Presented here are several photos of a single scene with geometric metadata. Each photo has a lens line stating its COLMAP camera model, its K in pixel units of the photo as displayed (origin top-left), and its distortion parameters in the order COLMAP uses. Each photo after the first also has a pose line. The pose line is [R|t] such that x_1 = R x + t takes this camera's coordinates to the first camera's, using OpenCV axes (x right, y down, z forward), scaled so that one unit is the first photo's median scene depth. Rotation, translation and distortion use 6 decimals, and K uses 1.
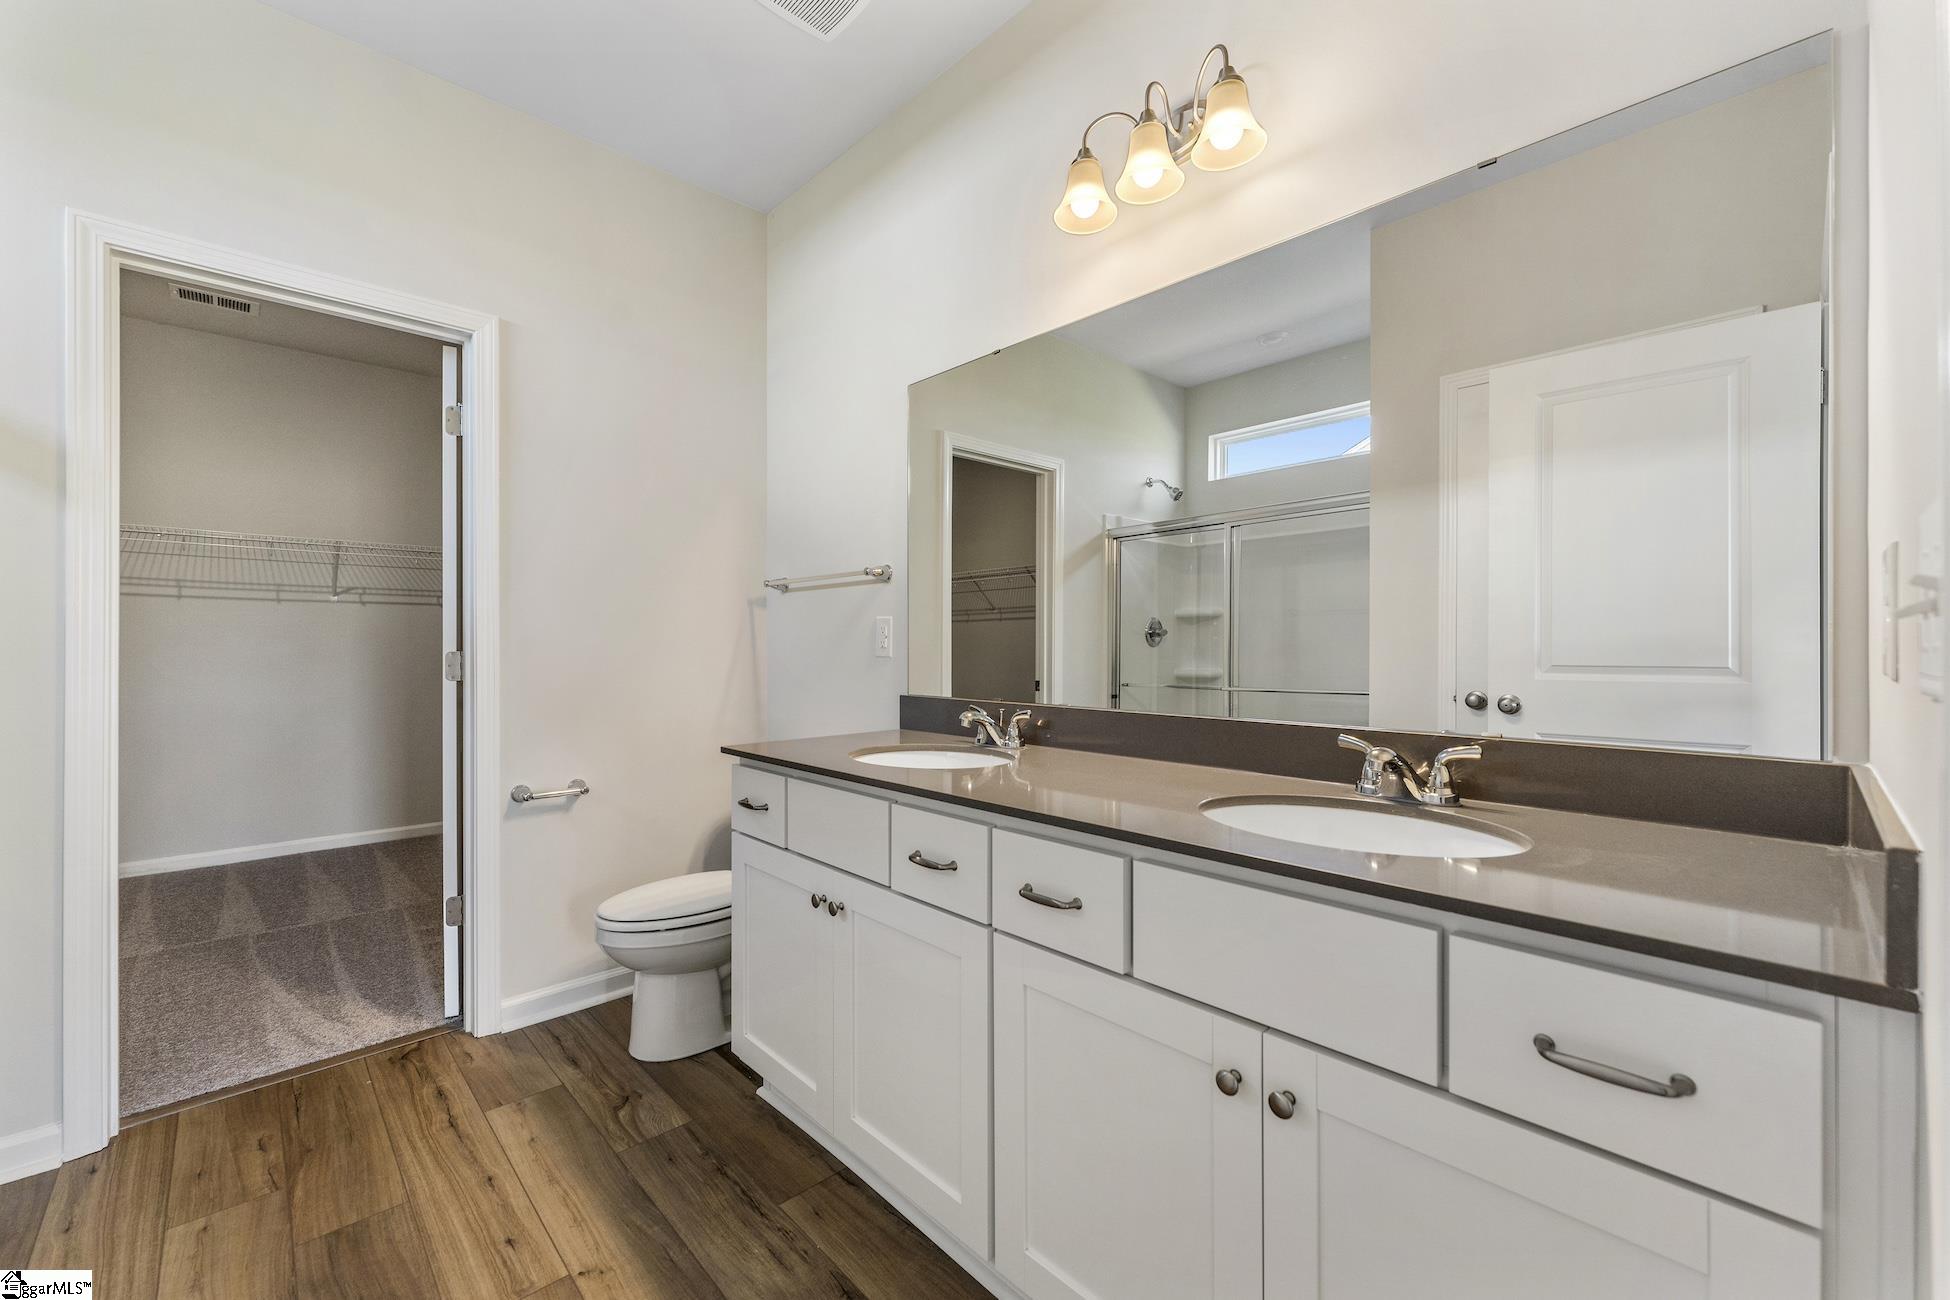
lens RADIAL K [[785.5, 0, 966.2], [0, 785.5, 642.7], [0, 0, 1]] dist [0.003909, 0.000102]
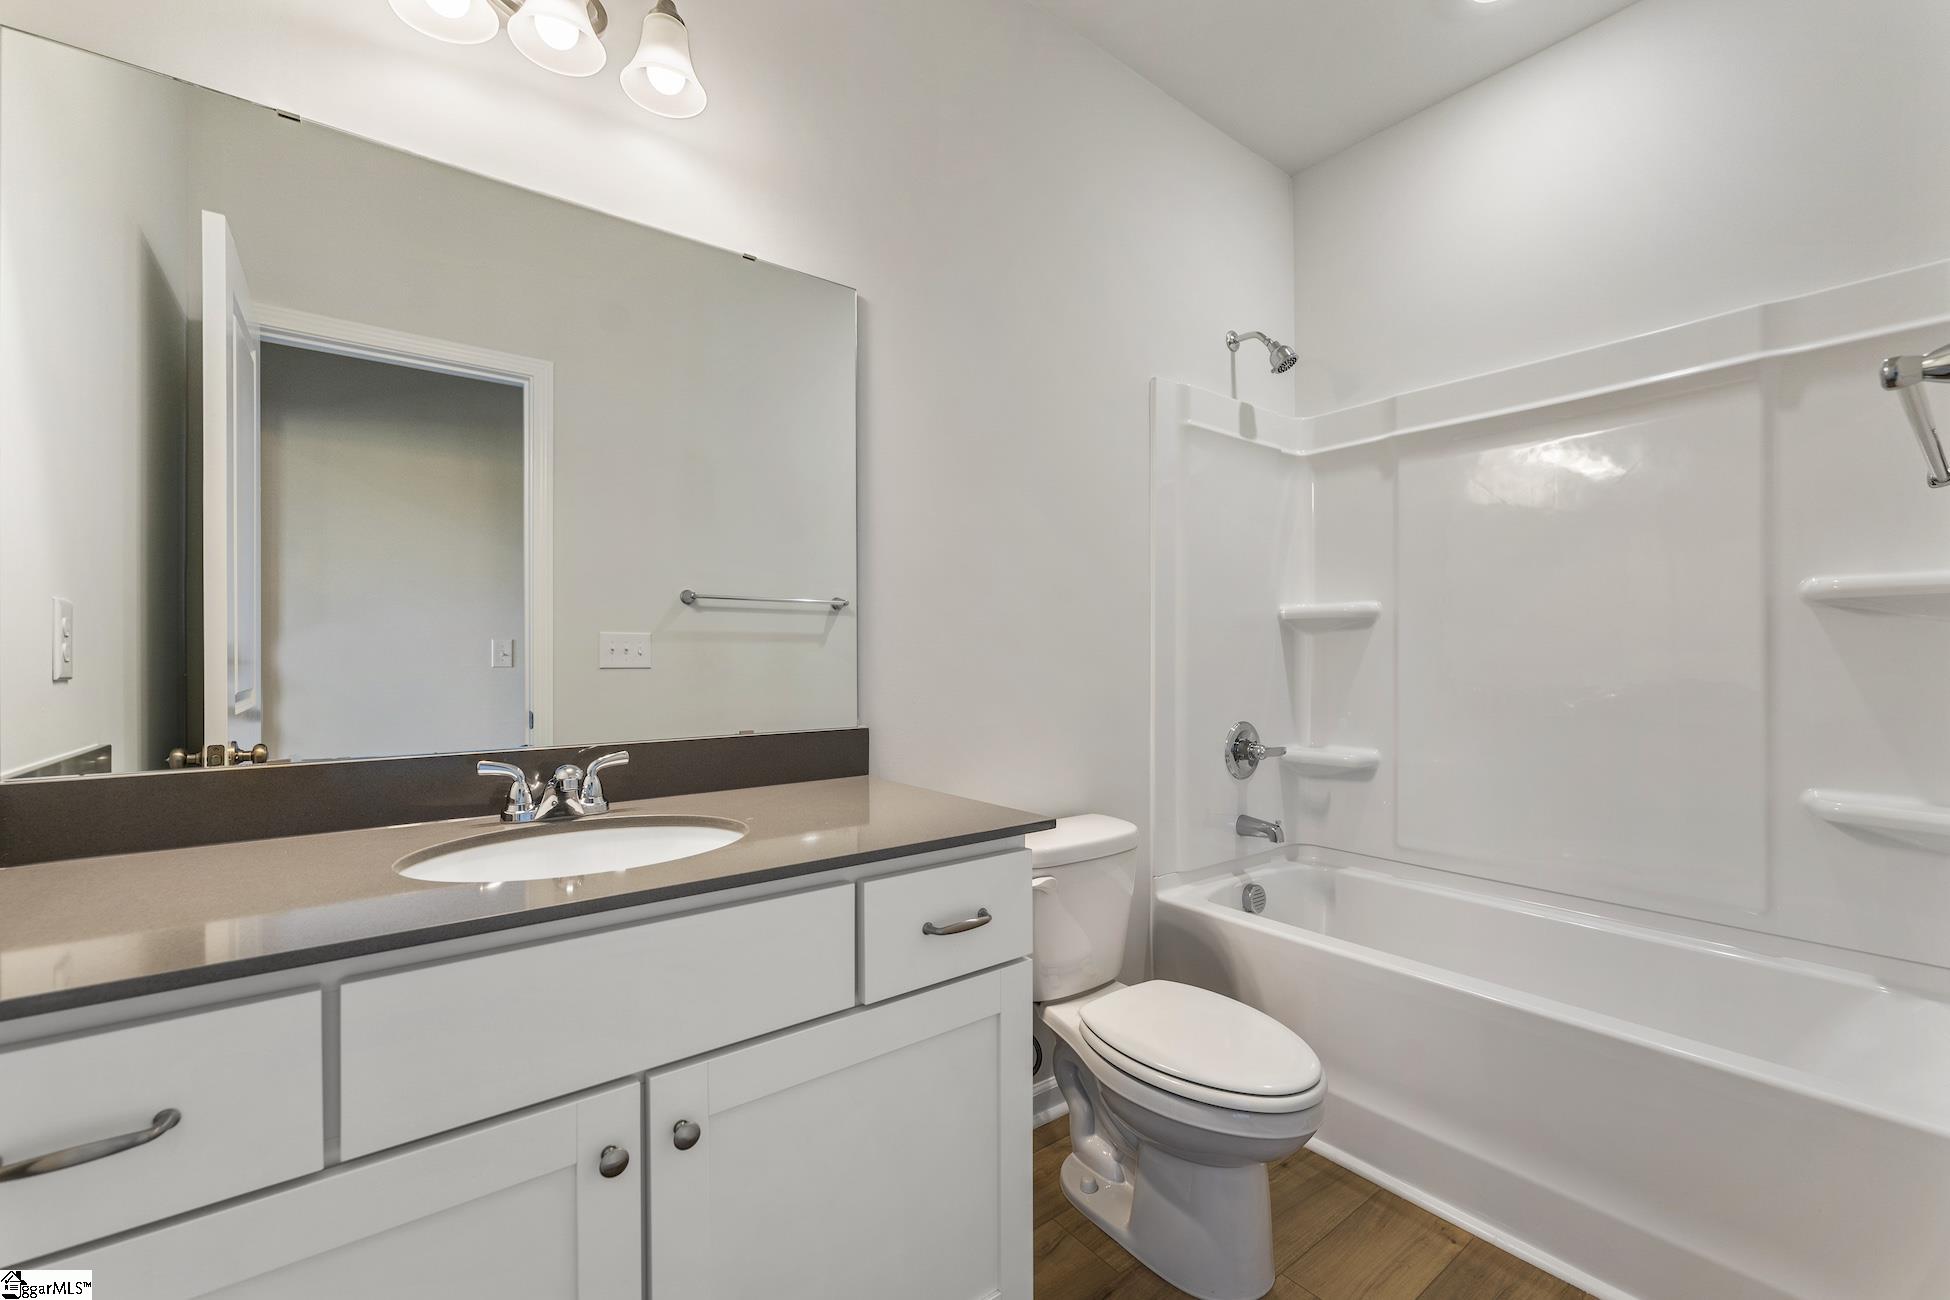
lens RADIAL K [[785.5, 0, 959.7], [0, 785.5, 655.5], [0, 0, 1]] dist [0.003909, 0.000102]
pose [[0.141949, -0.000342, 0.989874, -0.532821], [0.006108, 0.999981, -0.000530, 0.001089], [-0.989855, 0.006121, 0.141949, 0.553634]]
